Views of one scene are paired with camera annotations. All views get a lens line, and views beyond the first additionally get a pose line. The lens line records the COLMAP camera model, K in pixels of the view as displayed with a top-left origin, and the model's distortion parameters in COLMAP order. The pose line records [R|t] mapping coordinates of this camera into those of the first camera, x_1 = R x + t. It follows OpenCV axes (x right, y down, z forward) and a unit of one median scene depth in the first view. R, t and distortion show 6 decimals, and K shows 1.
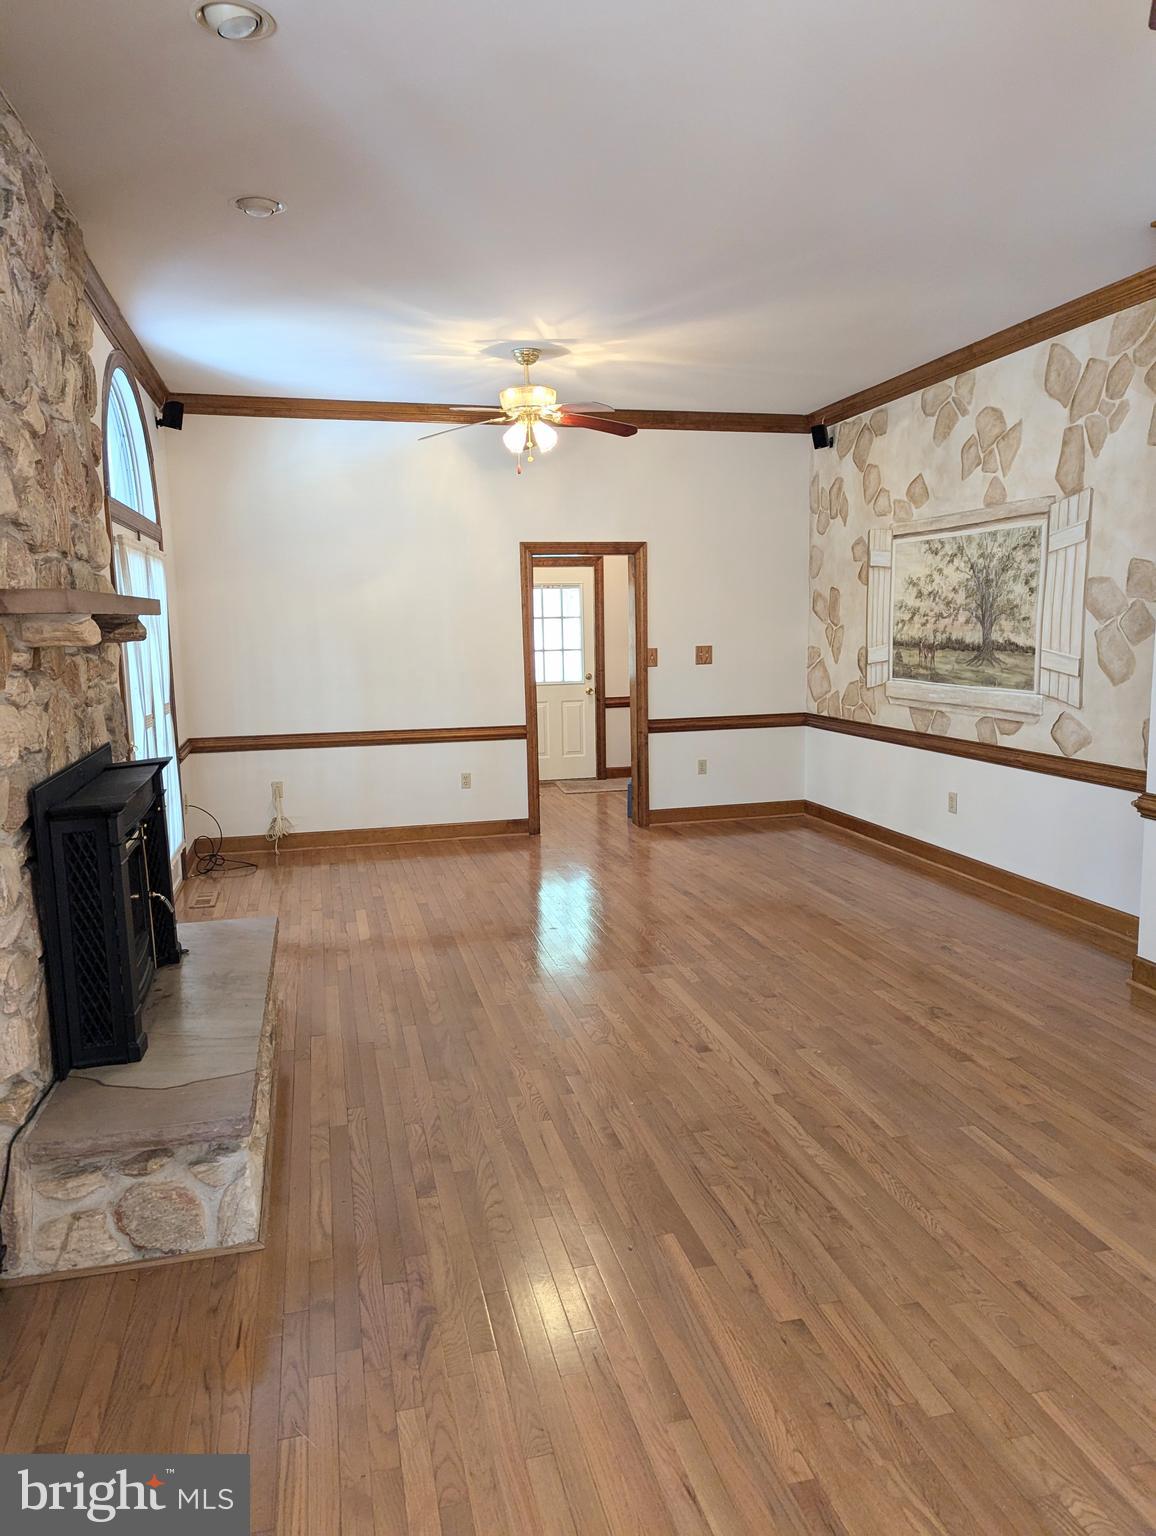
lens RADIAL K [[1085.0, 0, 578.0], [0, 1085.0, 768.0], [0, 0, 1]] dist [0.060040, -0.070949]
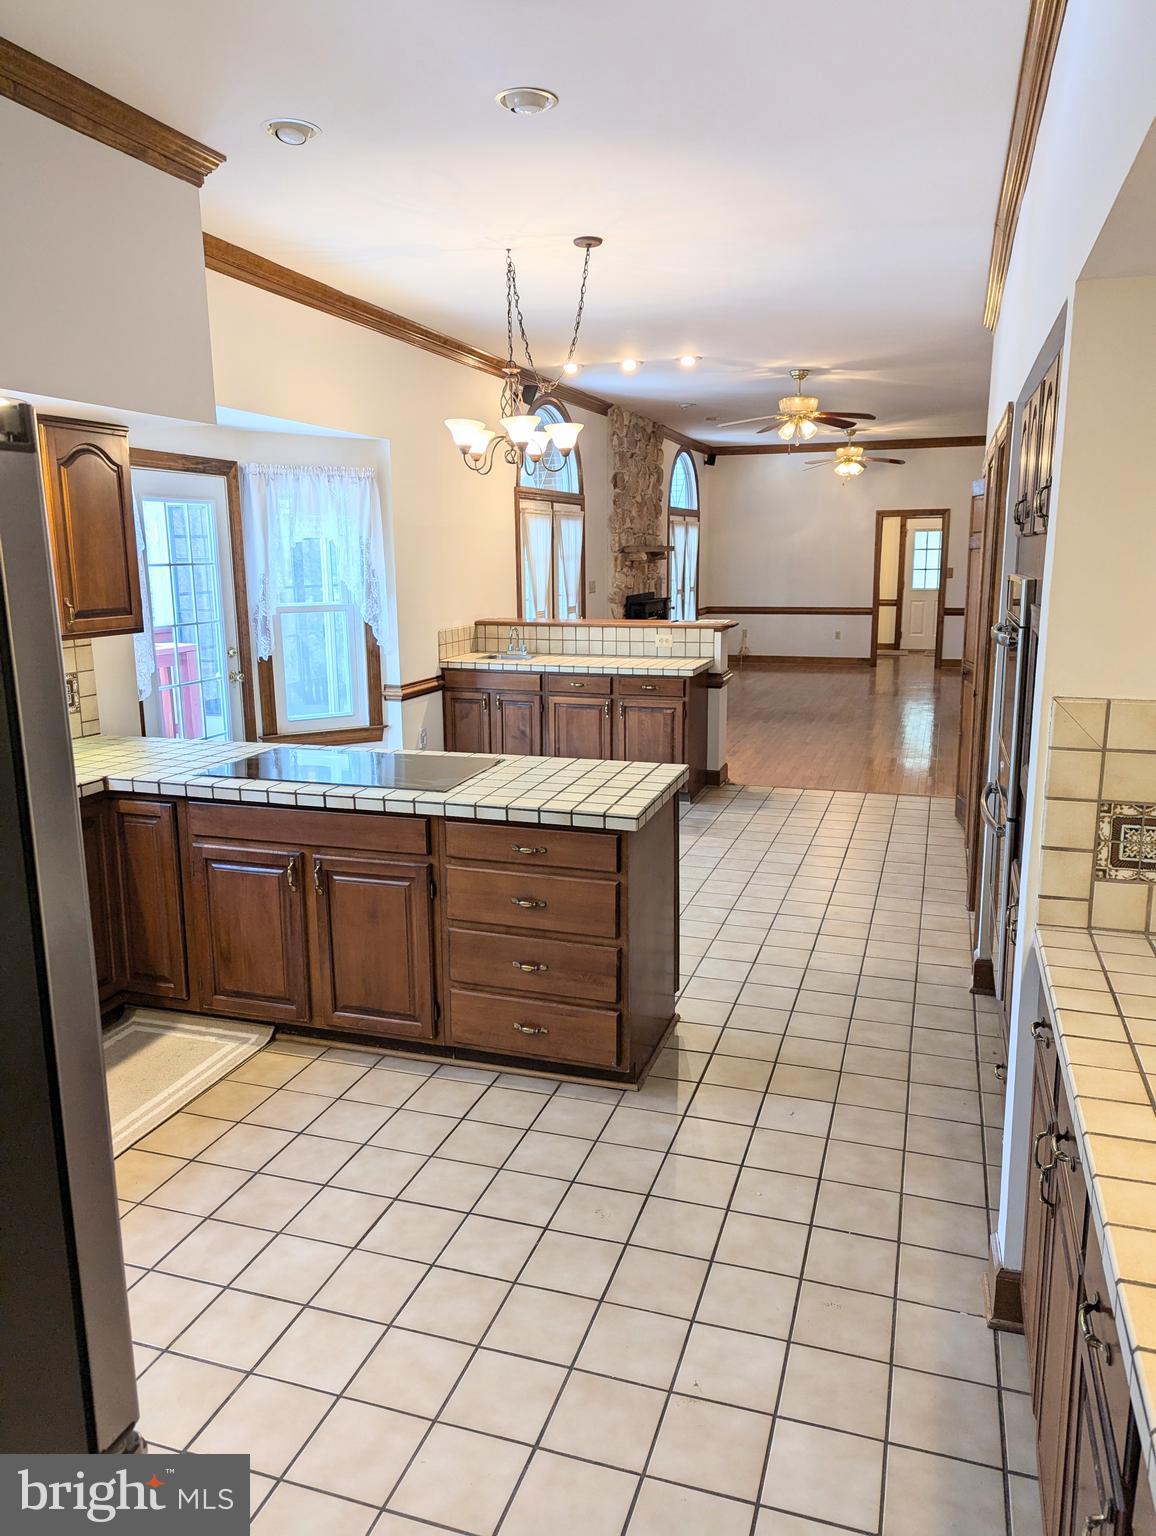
lens RADIAL K [[1085.0, 0, 578.0], [0, 1085.0, 768.0], [0, 0, 1]] dist [0.060040, -0.070949]
pose [[0.846647, 0.112567, -0.520113, 0.627889], [-0.078384, 0.993090, 0.087337, 0.130872], [0.526350, -0.033175, 0.849621, -1.053283]]
